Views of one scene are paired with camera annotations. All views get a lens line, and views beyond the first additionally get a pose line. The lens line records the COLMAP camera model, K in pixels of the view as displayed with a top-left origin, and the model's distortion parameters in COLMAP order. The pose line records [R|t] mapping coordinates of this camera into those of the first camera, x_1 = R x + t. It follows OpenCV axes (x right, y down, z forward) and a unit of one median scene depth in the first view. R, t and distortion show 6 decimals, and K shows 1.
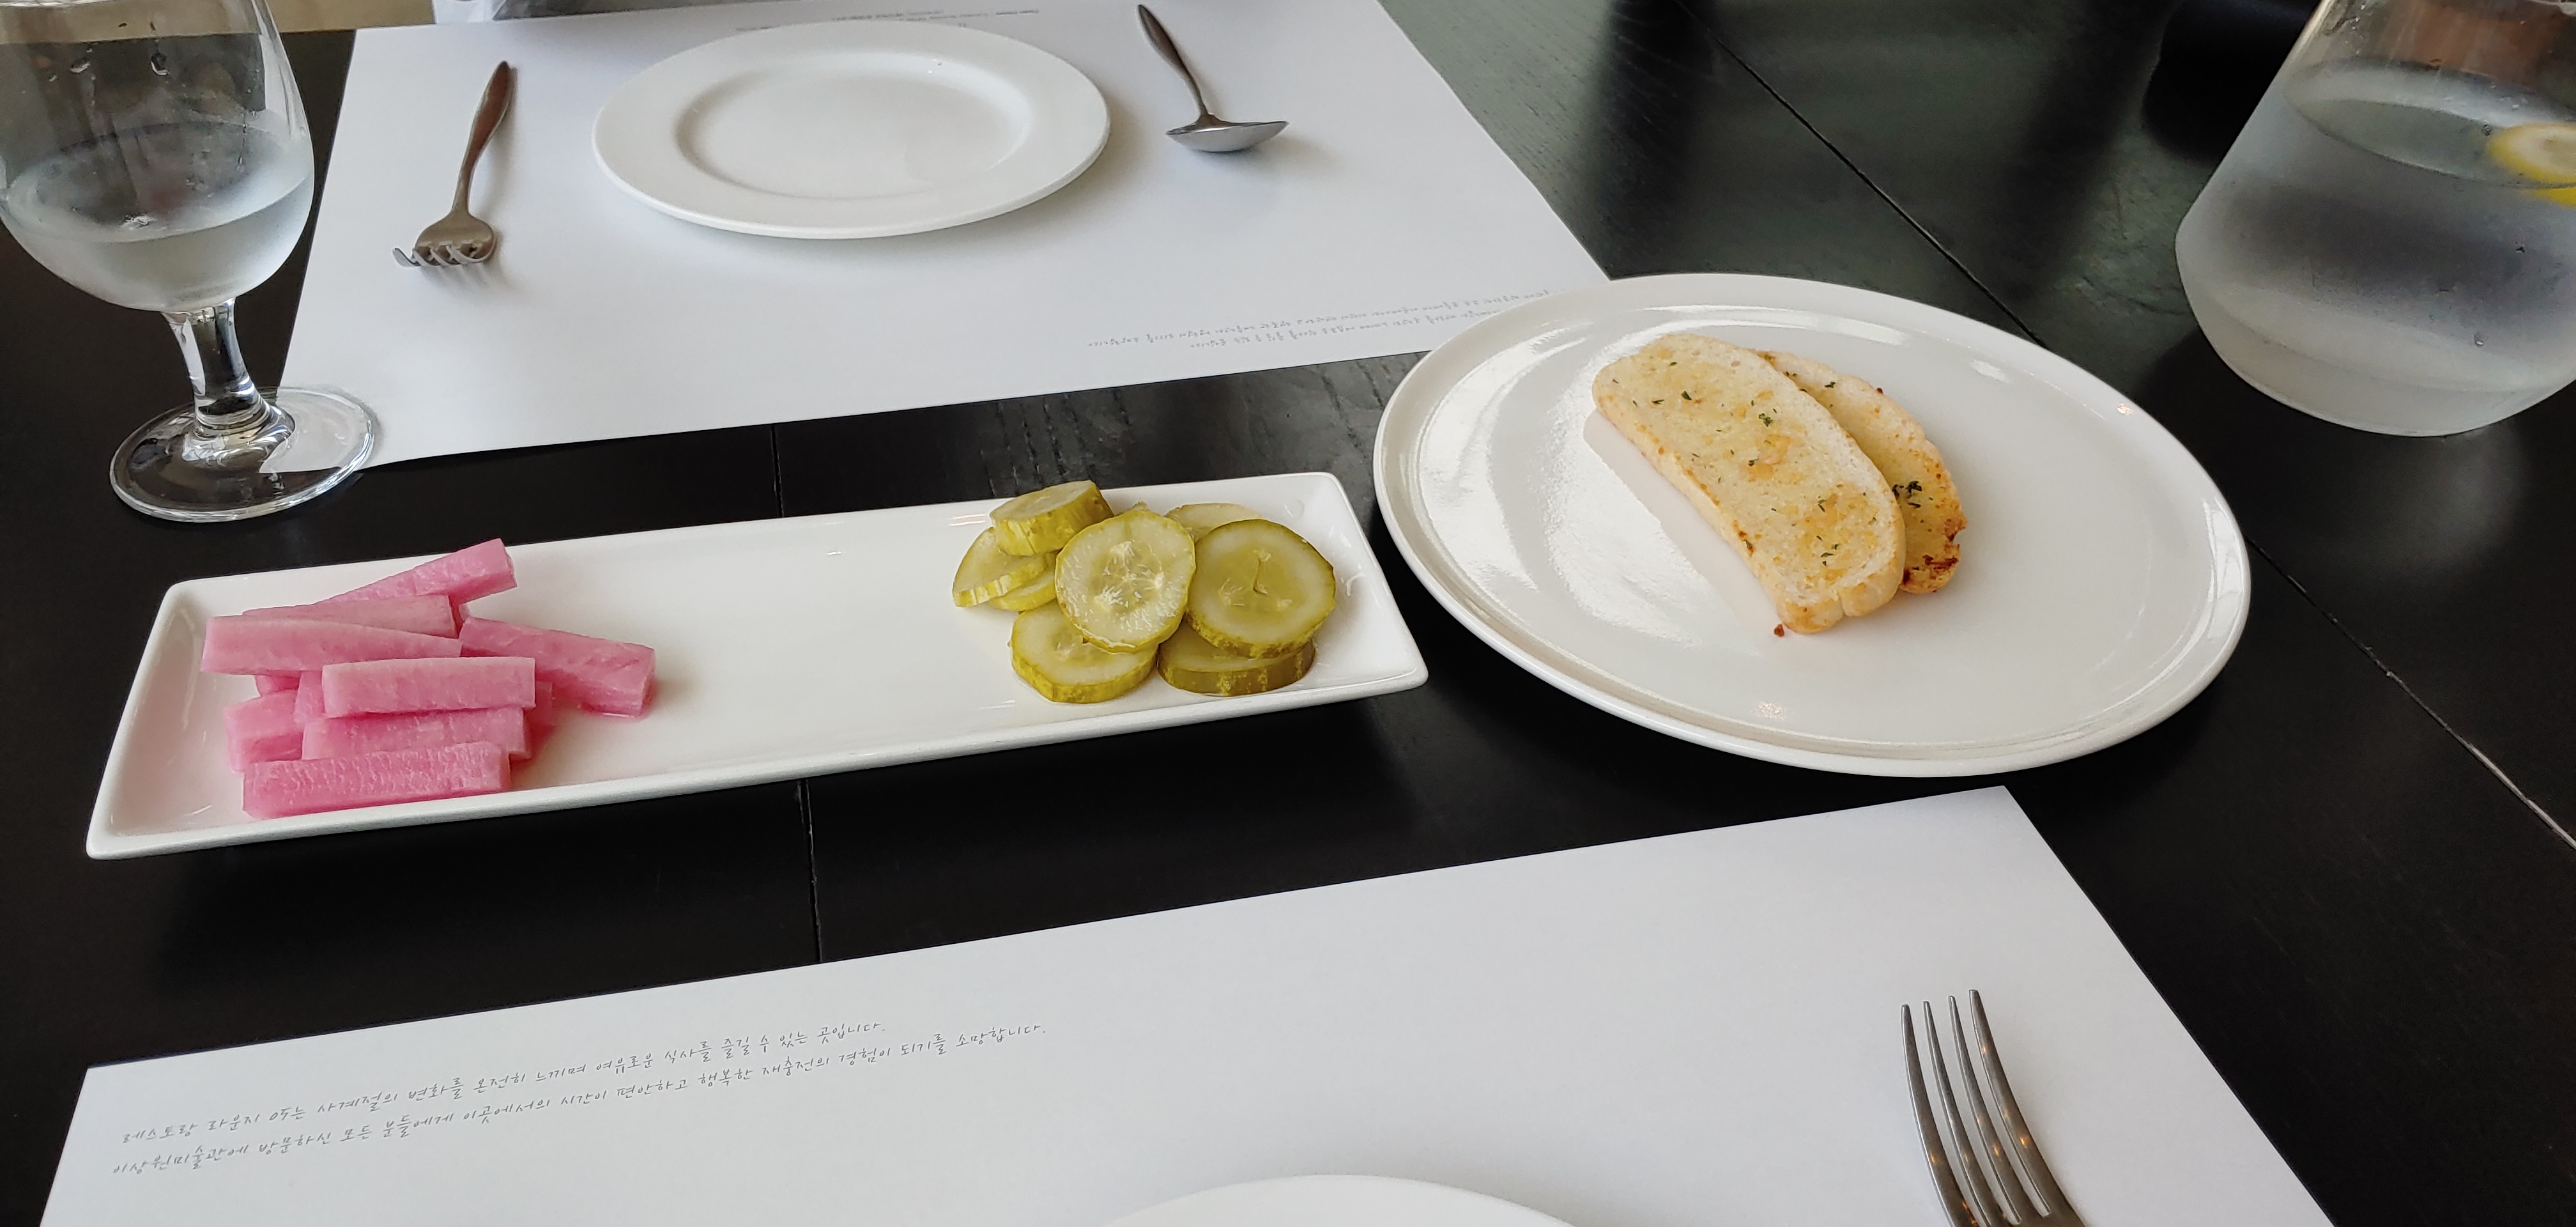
lens RADIAL K [[1759.6, 0, 1292.5], [0, 1759.6, 578.6], [0, 0, 1]] dist [0.152198, -0.444701]
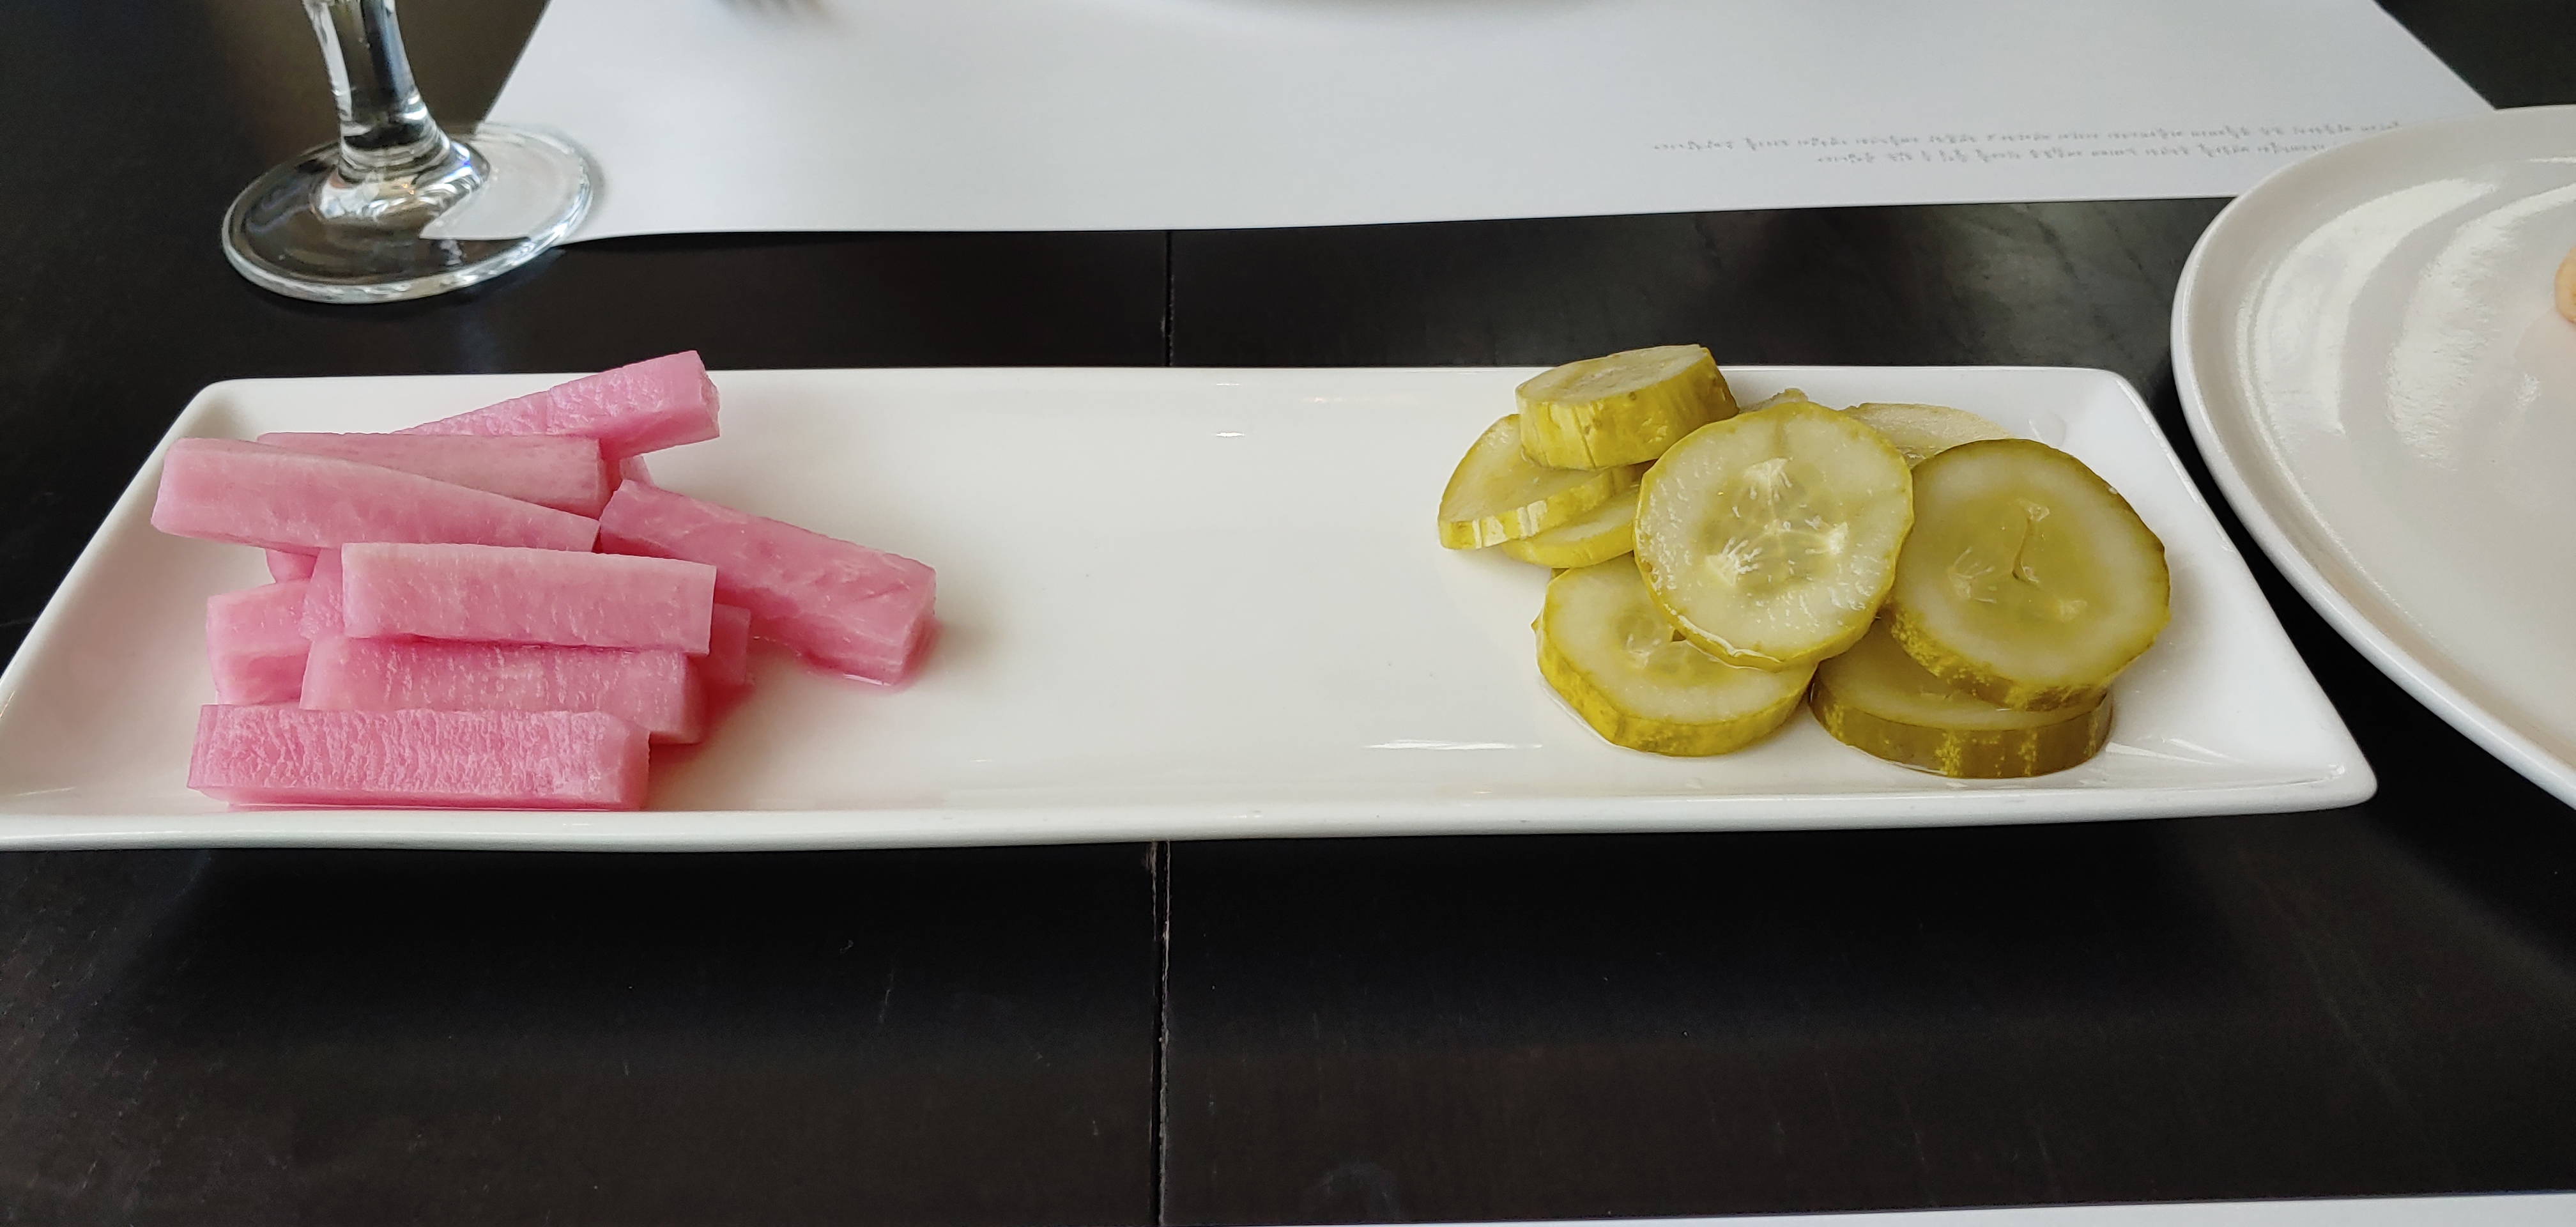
lens RADIAL K [[1759.6, 0, 1292.5], [0, 1759.6, 578.6], [0, 0, 1]] dist [0.152198, -0.444701]
pose [[0.973909, 0.107657, -0.199777, -0.126685], [-0.099440, 0.993748, 0.050752, 0.002054], [0.203992, -0.029562, 0.978526, 0.449787]]
